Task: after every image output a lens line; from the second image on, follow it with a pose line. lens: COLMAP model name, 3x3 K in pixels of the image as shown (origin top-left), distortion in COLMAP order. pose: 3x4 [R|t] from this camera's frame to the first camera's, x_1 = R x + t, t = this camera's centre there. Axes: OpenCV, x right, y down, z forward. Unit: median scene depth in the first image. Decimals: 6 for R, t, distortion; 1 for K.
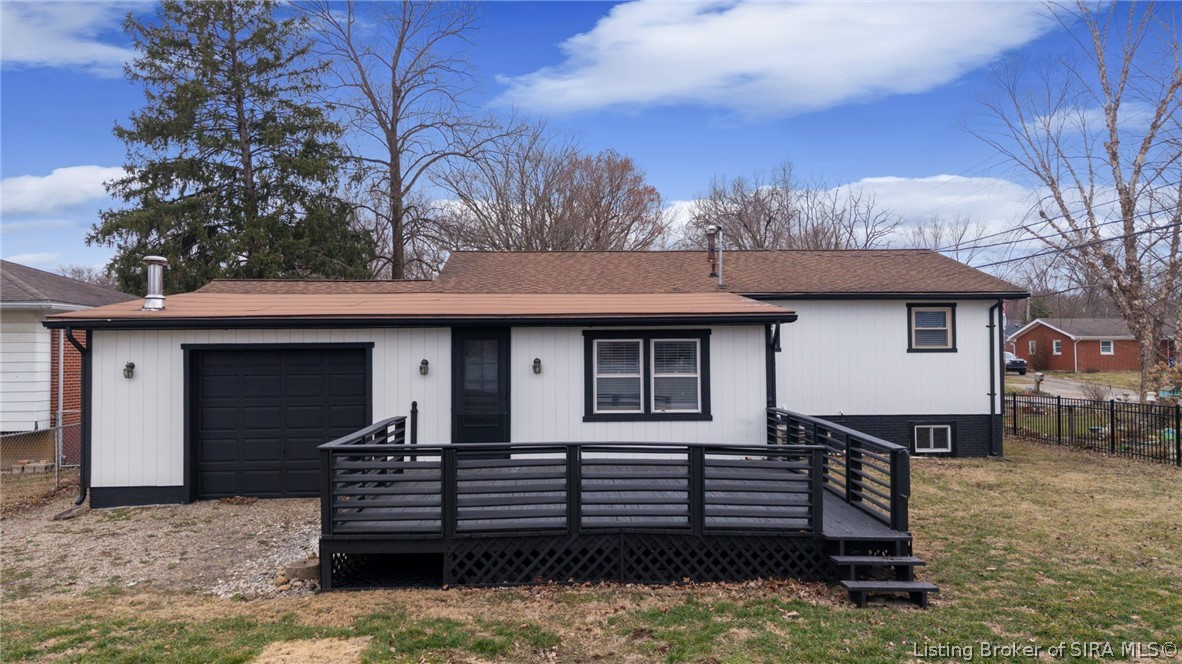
lens RADIAL K [[801.6, 0, 591.0], [0, 801.6, 332.0], [0, 0, 1]] dist [0.003495, -0.000922]
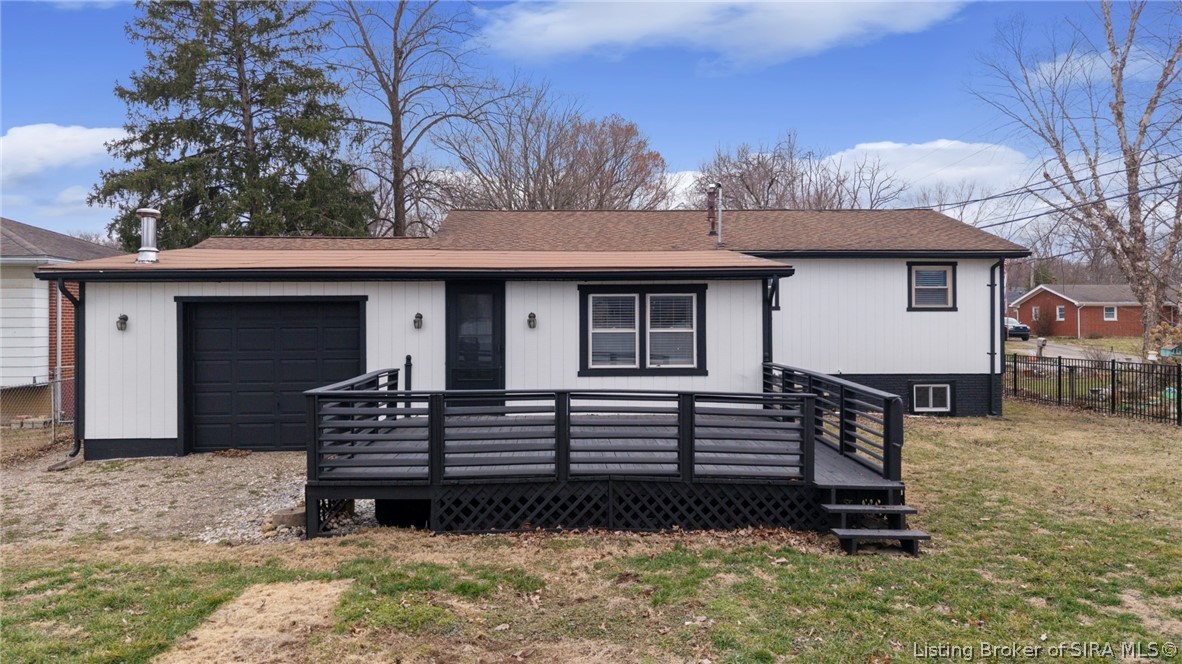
lens RADIAL K [[797.5, 0, 591.5], [0, 797.5, 313.9], [0, 0, 1]] dist [0.004717, -0.002351]
pose [[0.999979, 0.003283, -0.005654, 0.011997], [-0.003182, 0.999838, 0.017726, 0.016934], [0.005711, -0.017707, 0.999827, 0.011729]]
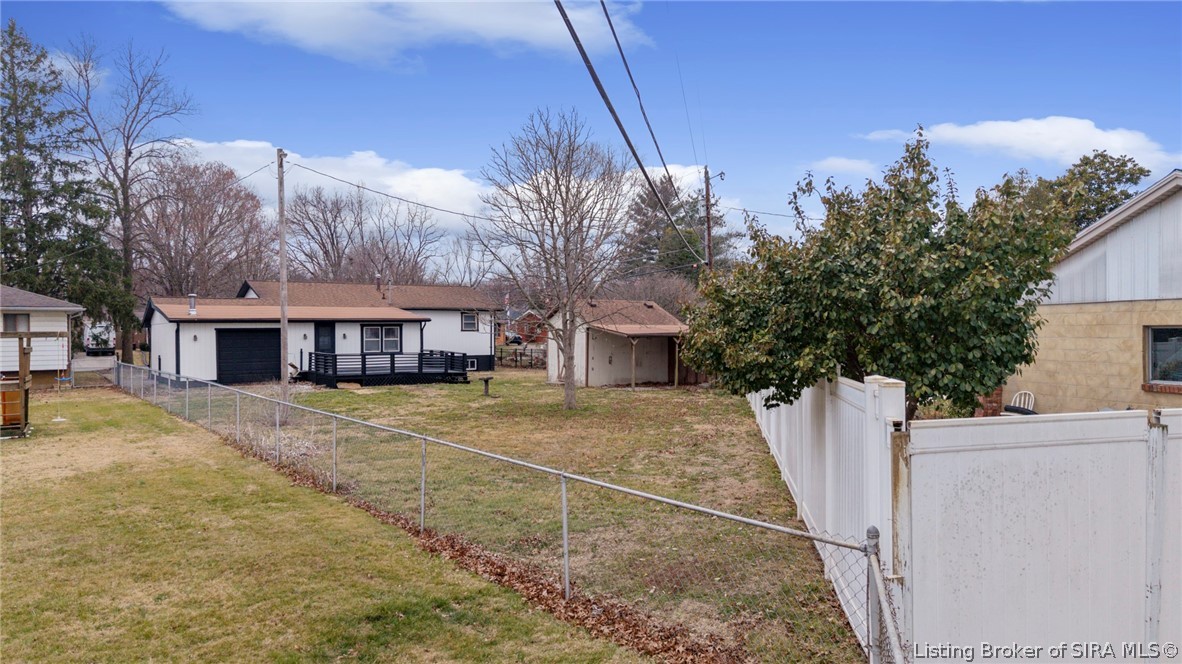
lens RADIAL K [[801.6, 0, 591.0], [0, 801.6, 332.0], [0, 0, 1]] dist [0.003495, -0.000922]
pose [[0.846530, 0.000143, 0.532340, -0.854688], [-0.014296, 0.999645, 0.022464, -0.050161], [-0.532148, -0.026627, 0.846232, -1.920600]]
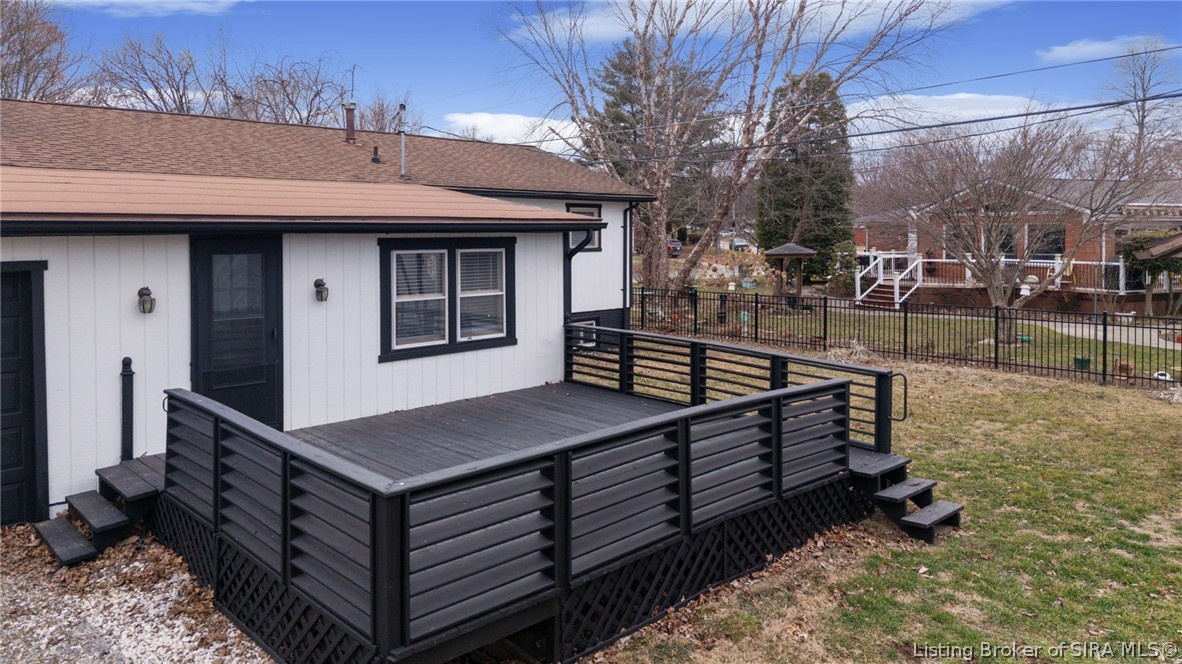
lens RADIAL K [[810.8, 0, 592.5], [0, 810.8, 245.7], [0, 0, 1]] dist [0.011750, 0.000057]
pose [[0.747700, -0.008243, 0.663985, -0.358626], [-0.020715, 0.999147, 0.035731, -0.026519], [-0.663713, -0.040470, 0.746892, 0.309397]]
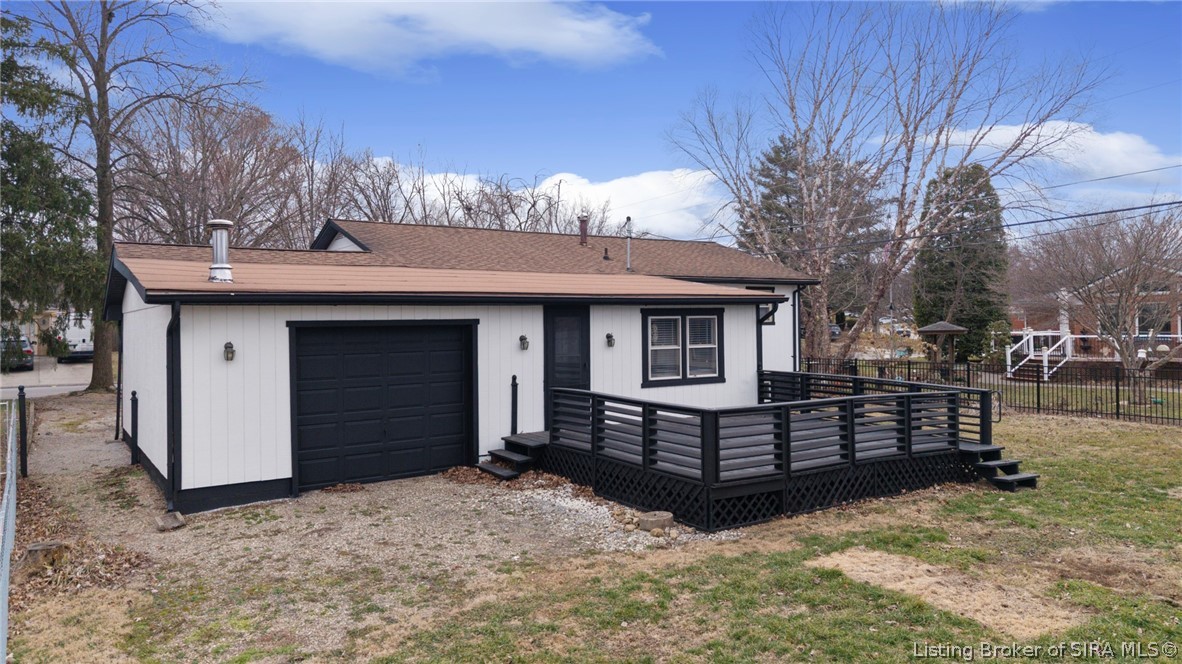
lens RADIAL K [[805.5, 0, 590.6], [0, 805.5, 312.0], [0, 0, 1]] dist [0.001865, -0.000903]
pose [[0.859007, 0.003919, 0.511949, -0.663022], [-0.010057, 0.999907, 0.009220, -0.006826], [-0.511865, -0.013068, 0.858967, 0.045911]]
